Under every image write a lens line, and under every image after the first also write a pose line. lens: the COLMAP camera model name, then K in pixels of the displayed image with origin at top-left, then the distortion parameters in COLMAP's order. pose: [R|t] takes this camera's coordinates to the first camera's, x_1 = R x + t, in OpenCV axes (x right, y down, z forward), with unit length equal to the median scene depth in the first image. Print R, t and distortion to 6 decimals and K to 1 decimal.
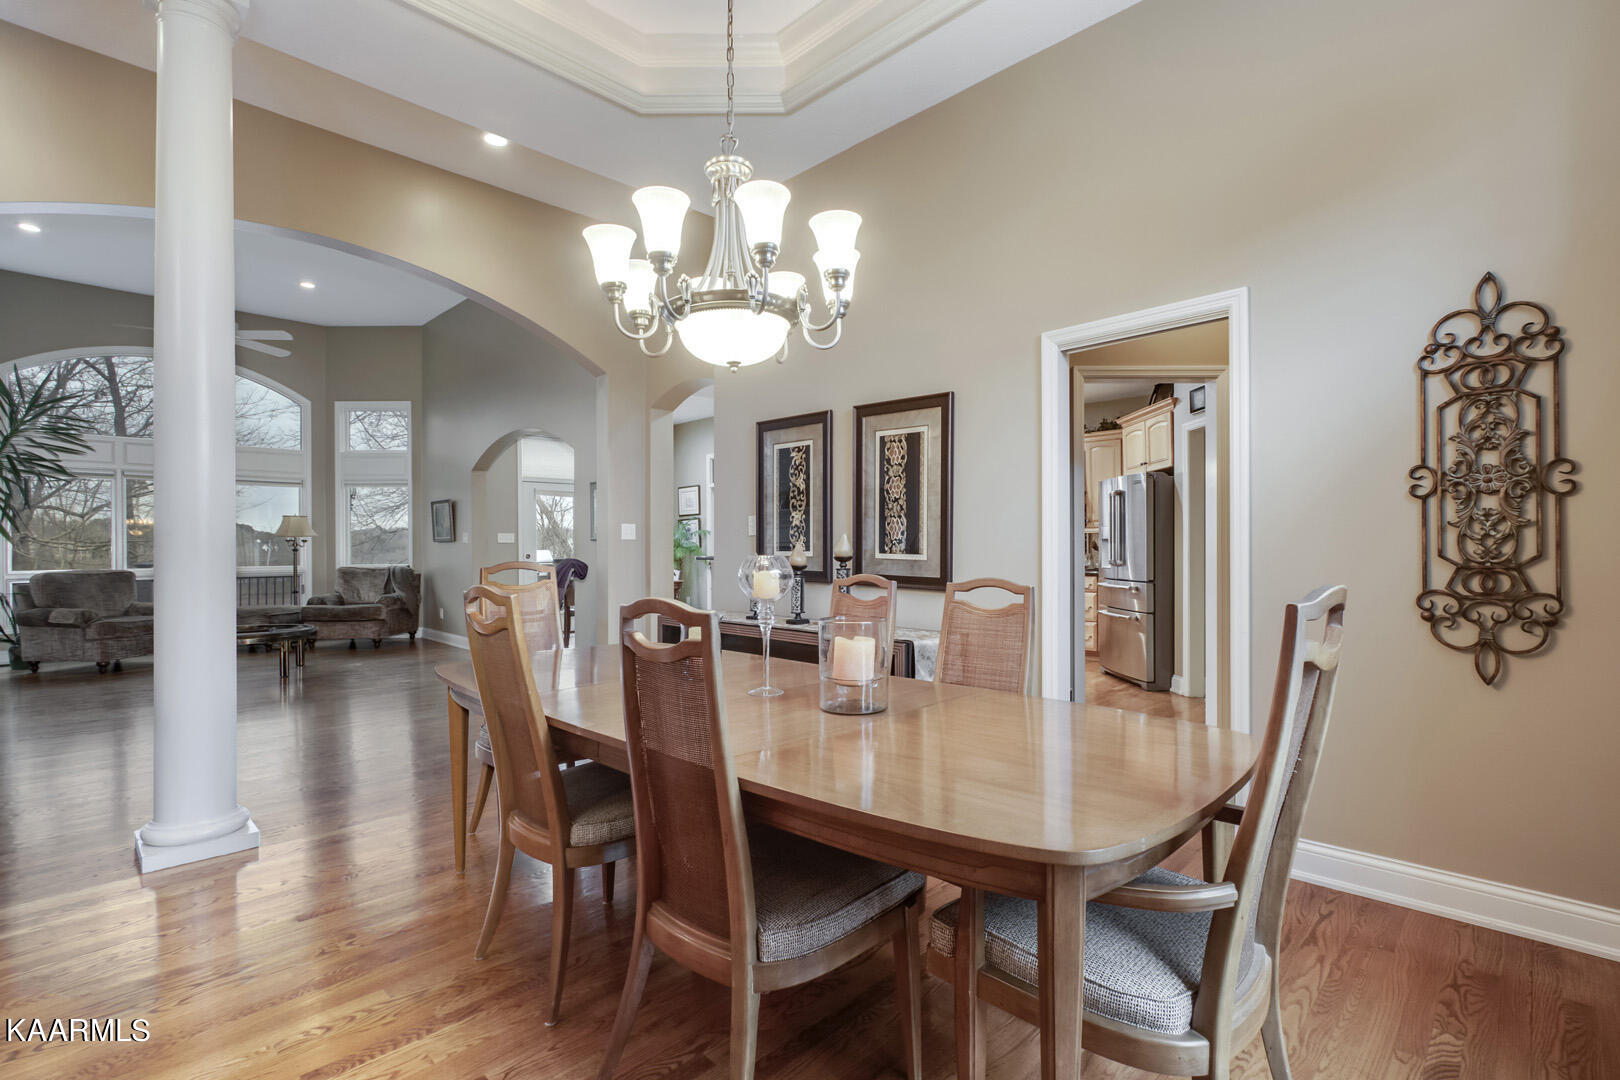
lens RADIAL K [[750.2, 0, 815.2], [0, 750.2, 543.3], [0, 0, 1]] dist [-0.016696, 0.004885]
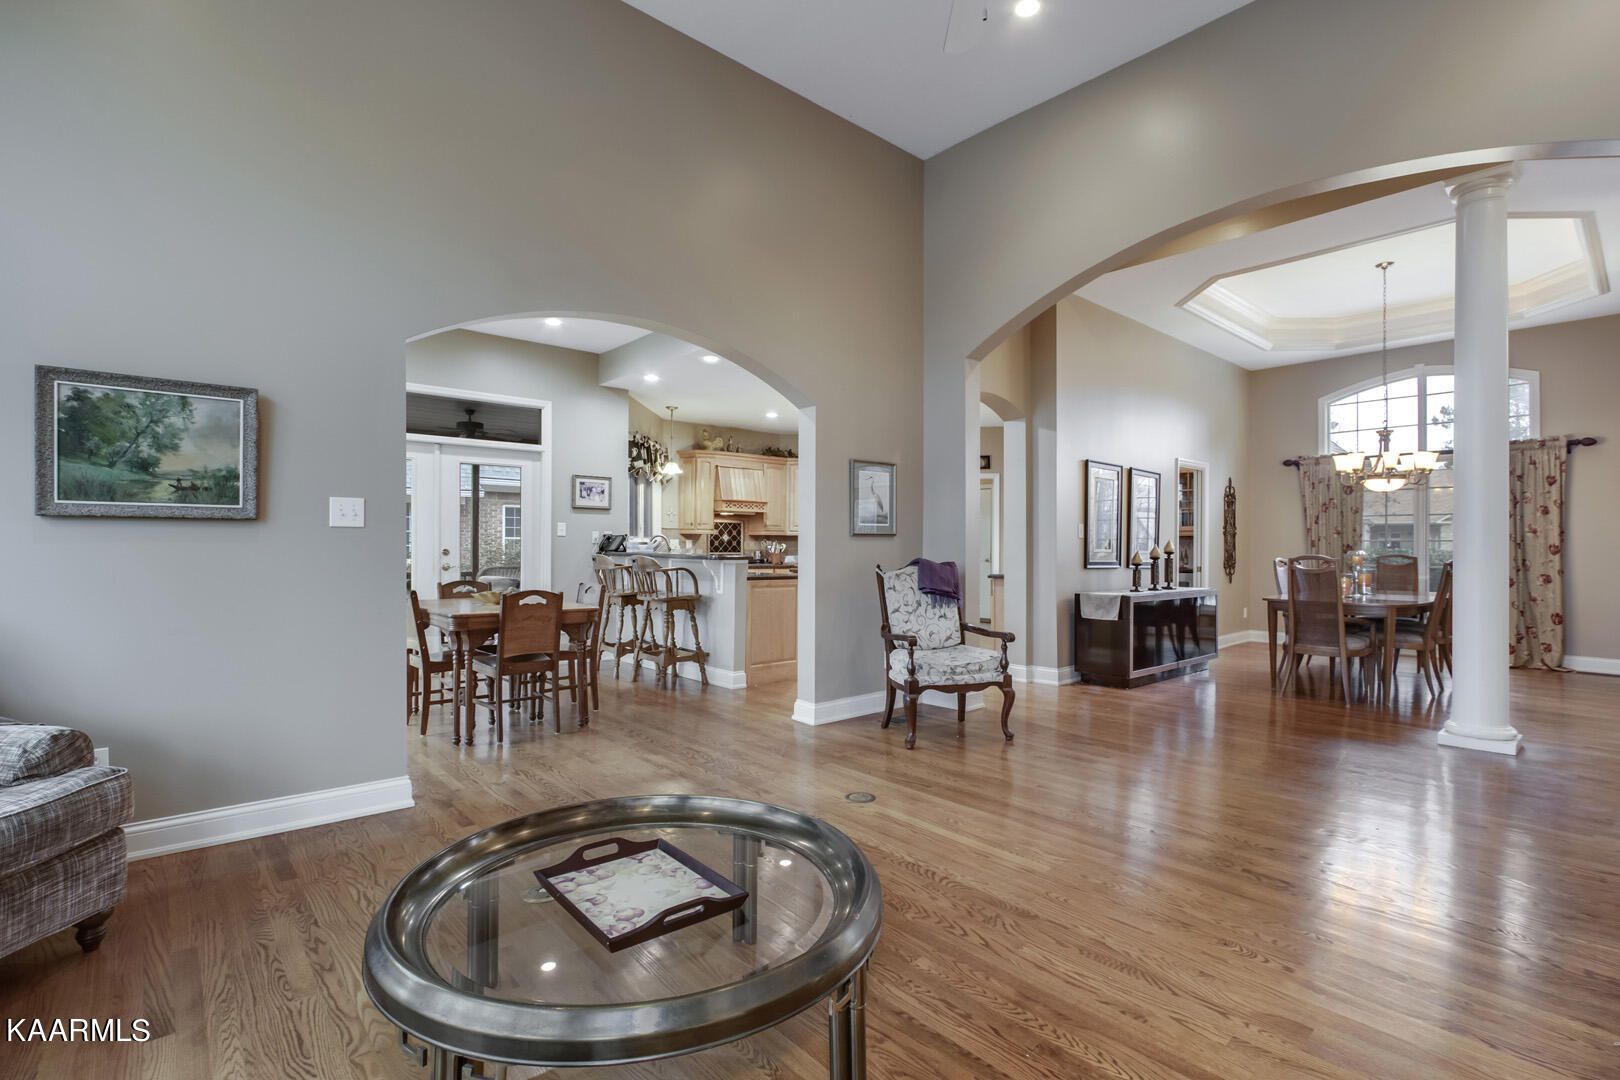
lens RADIAL K [[750.2, 0, 807.0], [0, 750.2, 546.9], [0, 0, 1]] dist [-0.016696, 0.004885]
pose [[0.075153, 0.003527, 0.997166, -1.152430], [-0.010237, 0.999944, -0.002765, 0.011824], [-0.997119, -0.010001, 0.075185, 1.063137]]
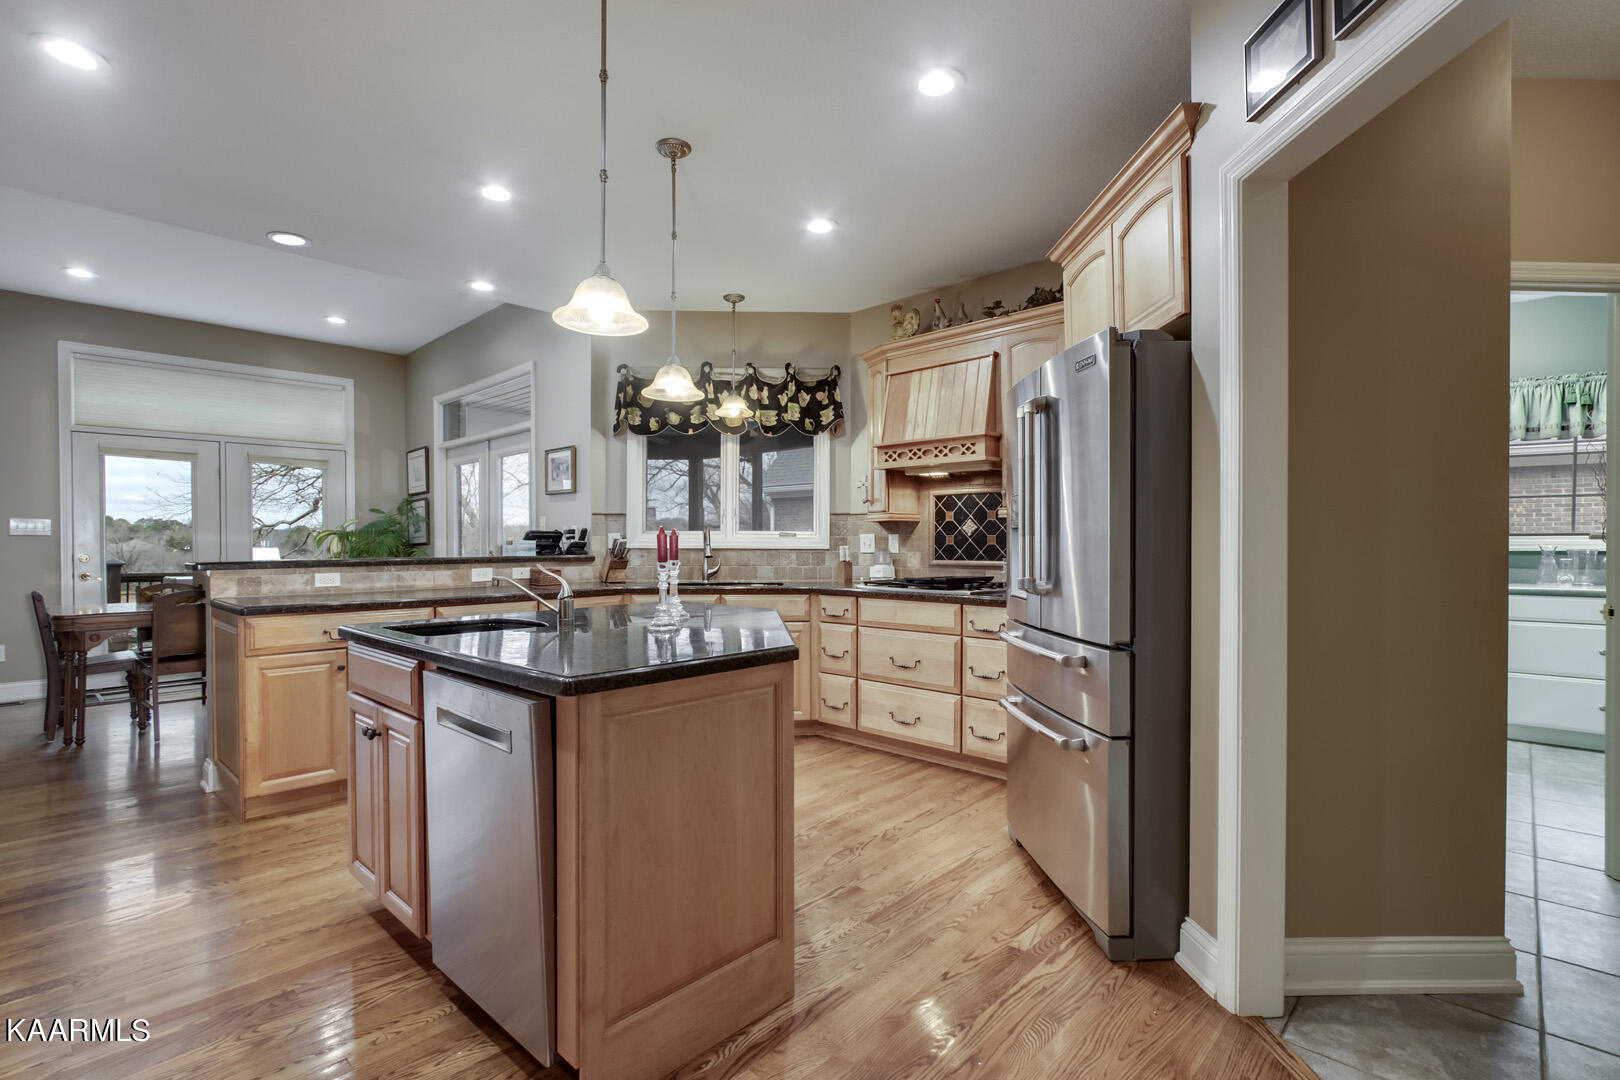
lens RADIAL K [[750.2, 0, 817.5], [0, 750.2, 541.4], [0, 0, 1]] dist [-0.016696, 0.004885]
pose [[0.999750, 0.003239, 0.022111, 0.293322], [-0.003260, 0.999994, 0.000949, 0.002506], [-0.022108, -0.001021, 0.999755, 0.643143]]
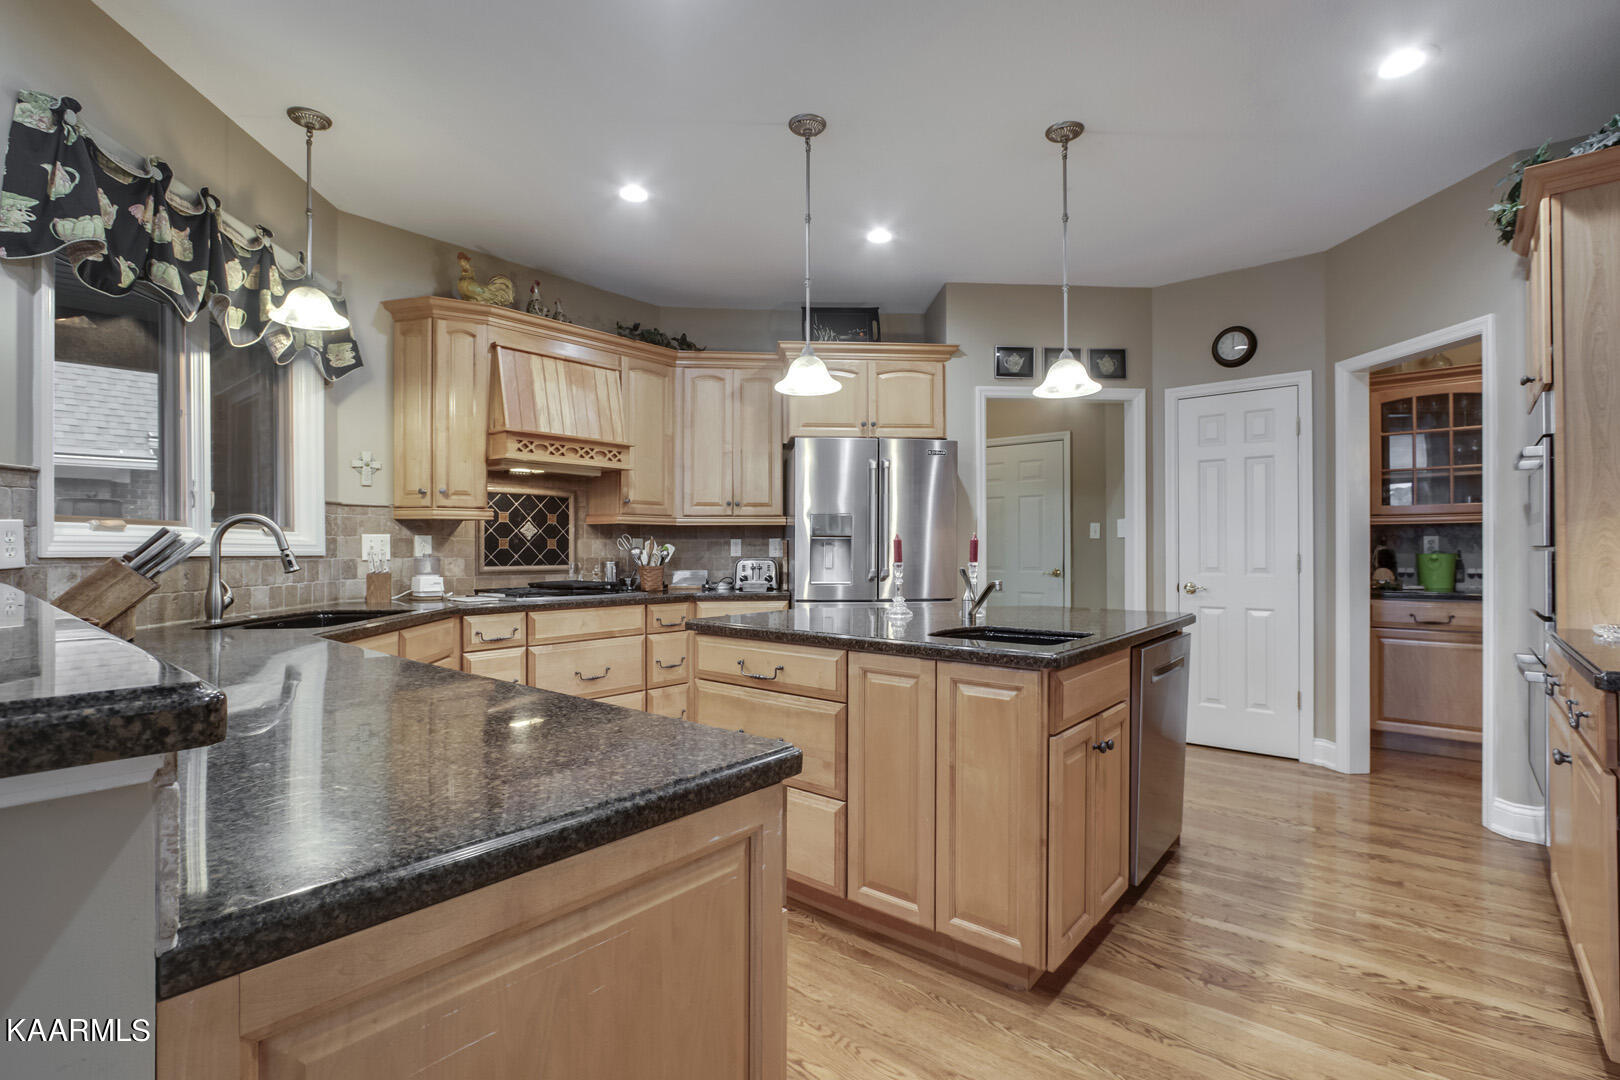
lens RADIAL K [[750.2, 0, 804.5], [0, 750.2, 546.3], [0, 0, 1]] dist [-0.016696, 0.004885]
pose [[-0.063924, 0.007407, 0.997927, -0.235623], [-0.002873, 0.999967, -0.007606, 0.008019], [-0.997951, -0.003353, -0.063901, 1.155814]]
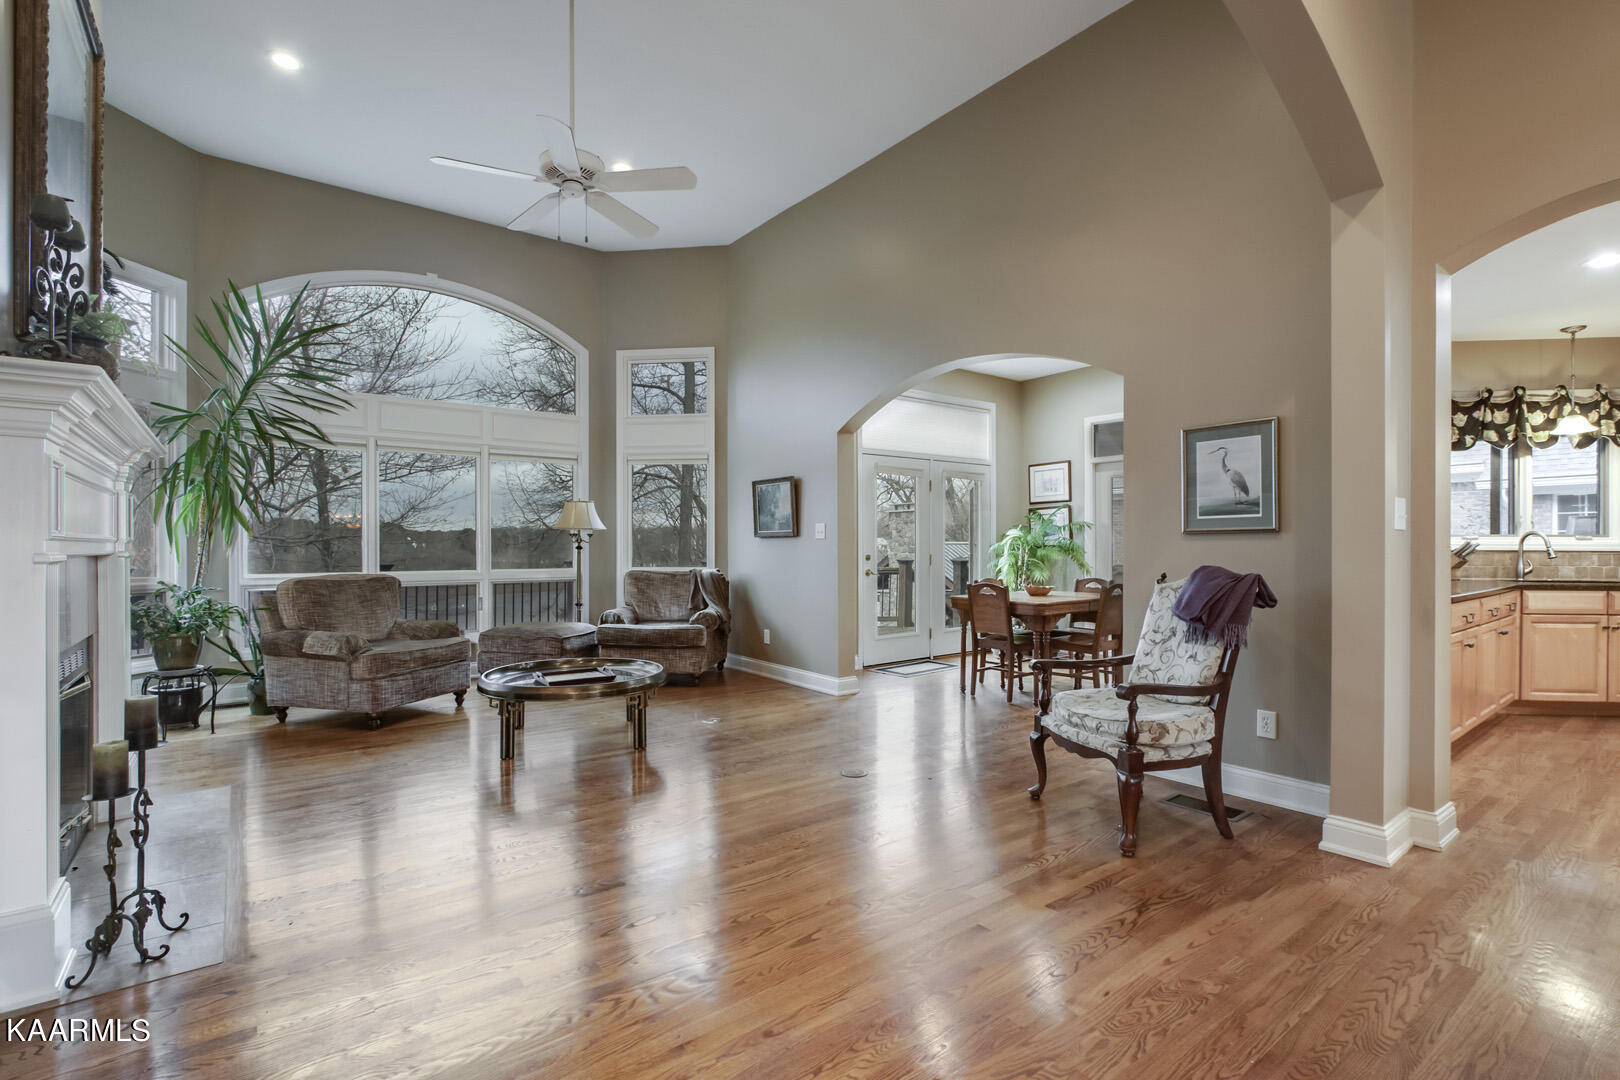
lens RADIAL K [[750.2, 0, 812.5], [0, 750.2, 544.7], [0, 0, 1]] dist [-0.016696, 0.004885]
pose [[0.990198, 0.003760, -0.139619, -0.537732], [-0.003316, 0.999989, 0.003413, 0.004203], [0.139630, -0.002917, 0.990199, 0.437627]]
